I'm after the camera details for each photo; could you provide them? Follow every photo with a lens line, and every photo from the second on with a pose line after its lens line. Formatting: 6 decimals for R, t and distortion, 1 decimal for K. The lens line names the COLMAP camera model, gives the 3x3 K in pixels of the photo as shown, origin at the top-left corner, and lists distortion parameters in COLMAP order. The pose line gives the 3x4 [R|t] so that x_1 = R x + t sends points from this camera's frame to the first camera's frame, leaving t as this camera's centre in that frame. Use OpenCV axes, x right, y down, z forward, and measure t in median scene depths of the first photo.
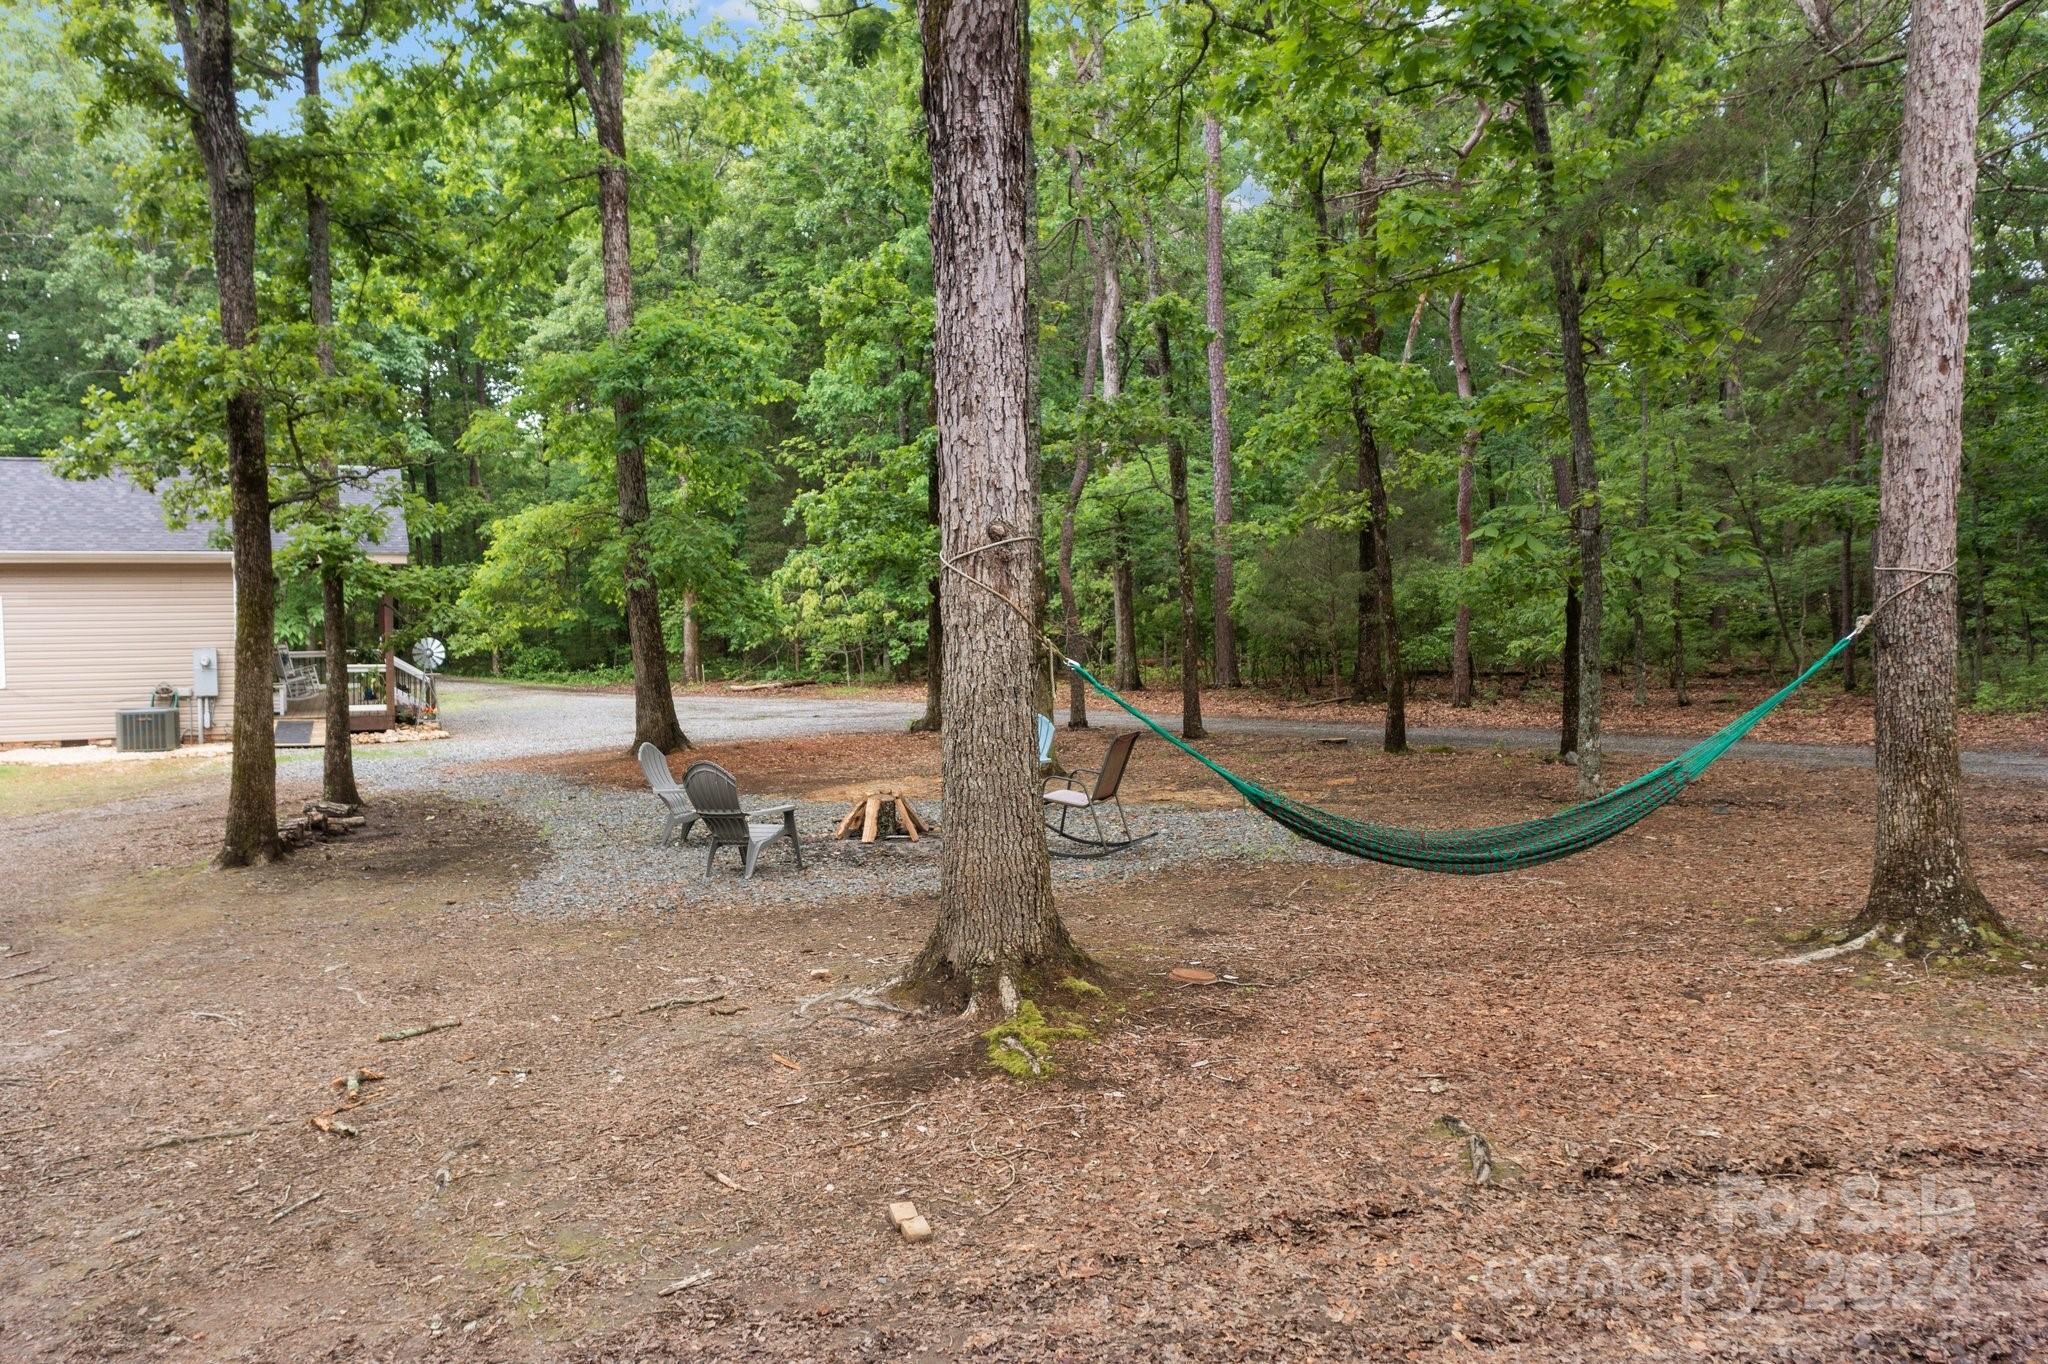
lens RADIAL K [[1665.7, 0, 1025.9], [0, 1665.7, 728.3], [0, 0, 1]] dist [0.001081, -0.000978]
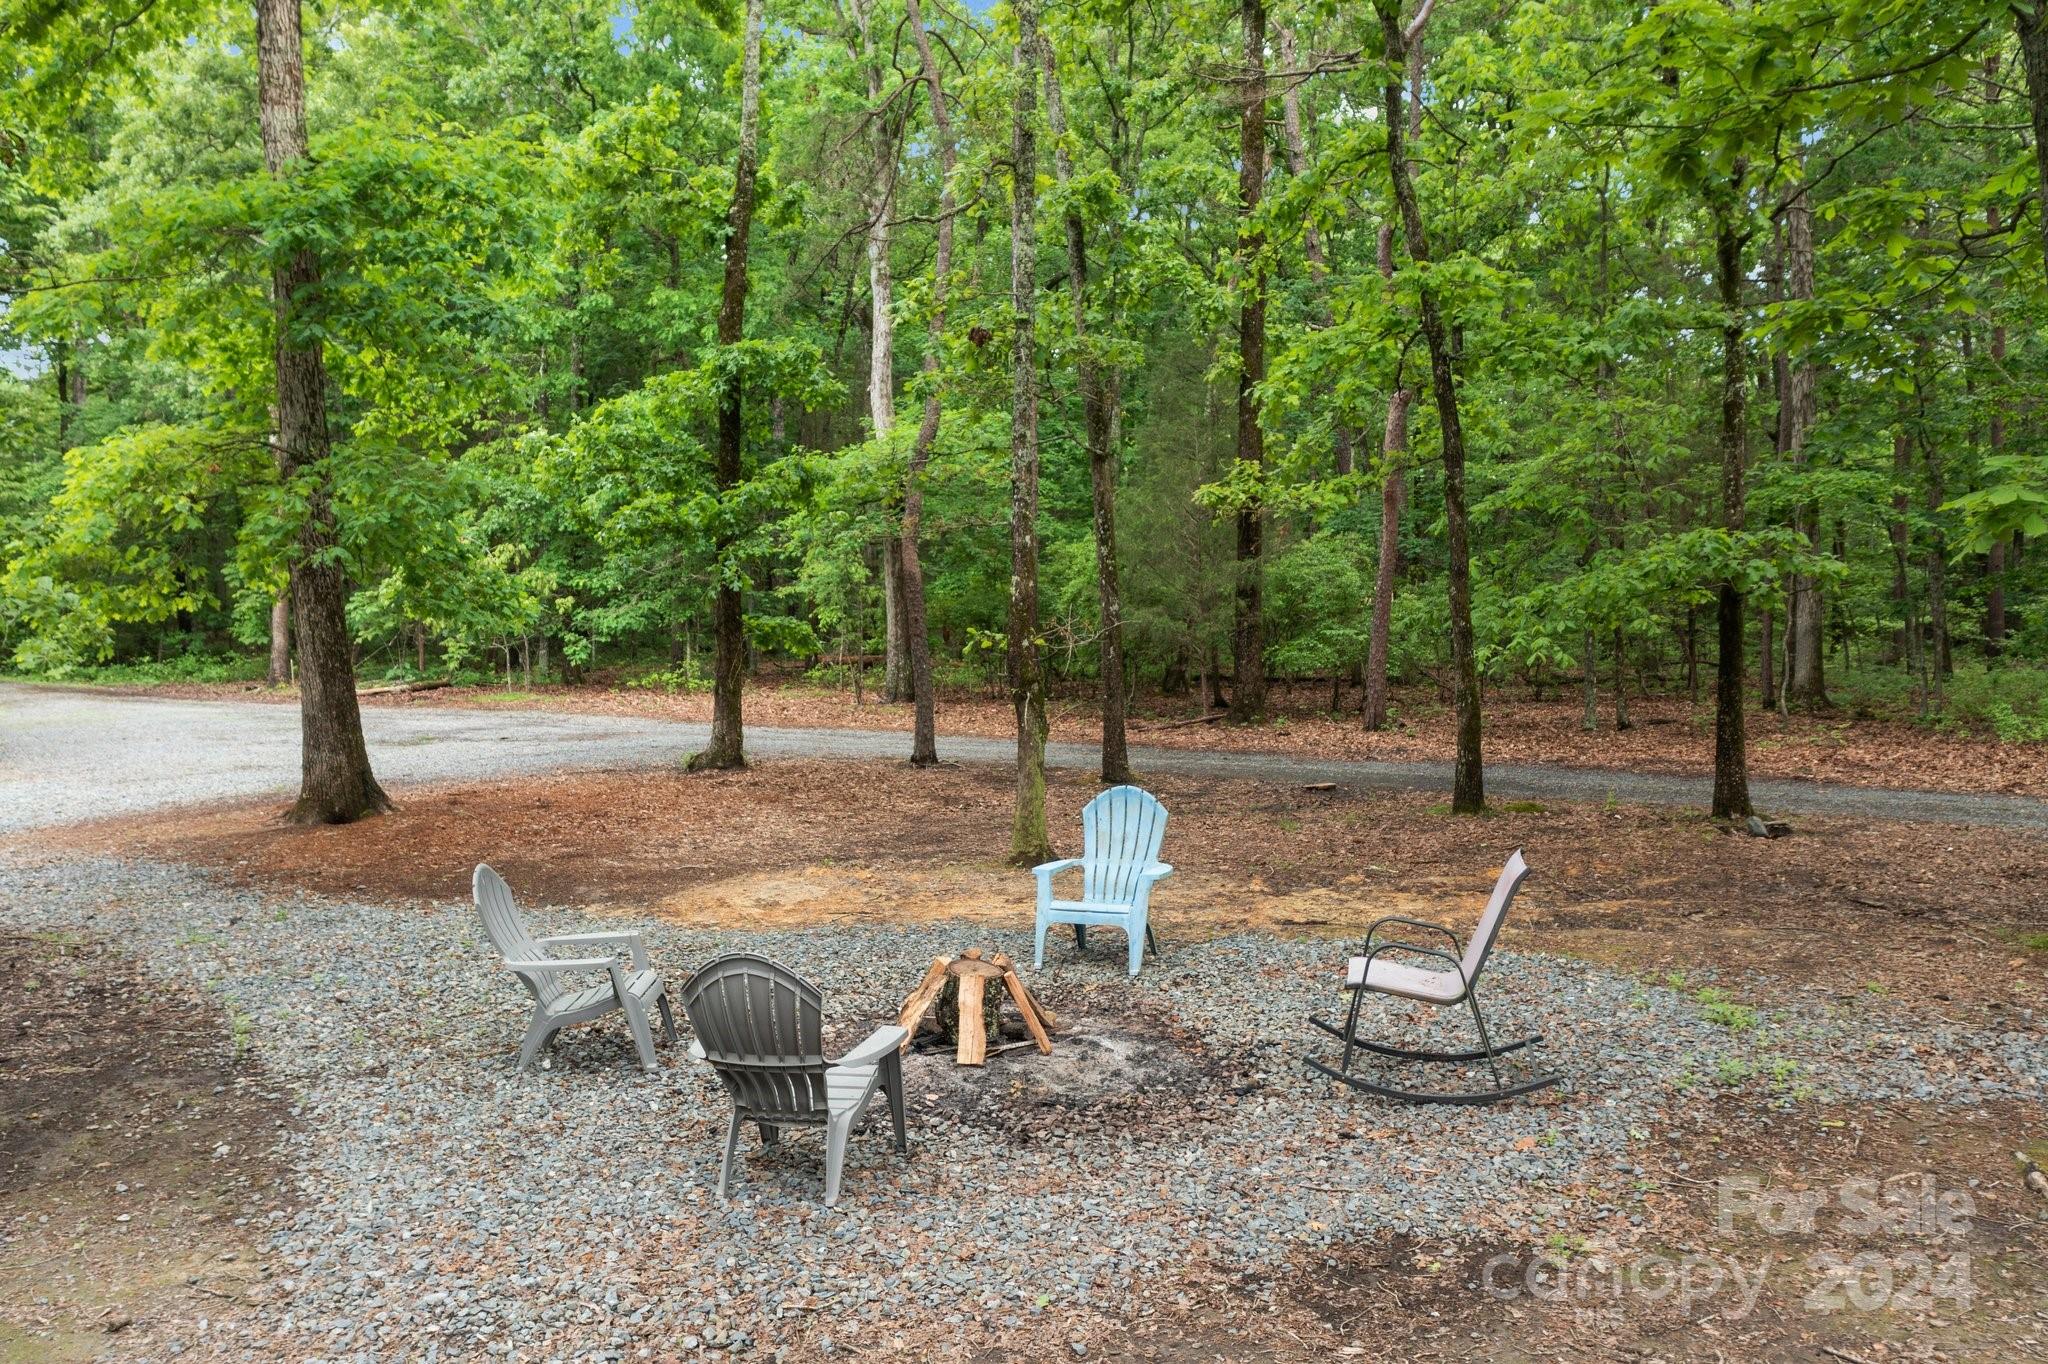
lens RADIAL K [[1698.6, 0, 1024.0], [0, 1698.6, 682.0], [0, 0, 1]] dist [0.003270, 0.000915]
pose [[0.968119, 0.002457, 0.250479, -0.114473], [0.002518, 0.999806, -0.019543, -0.021513], [-0.250478, 0.019551, 0.967925, 0.261403]]
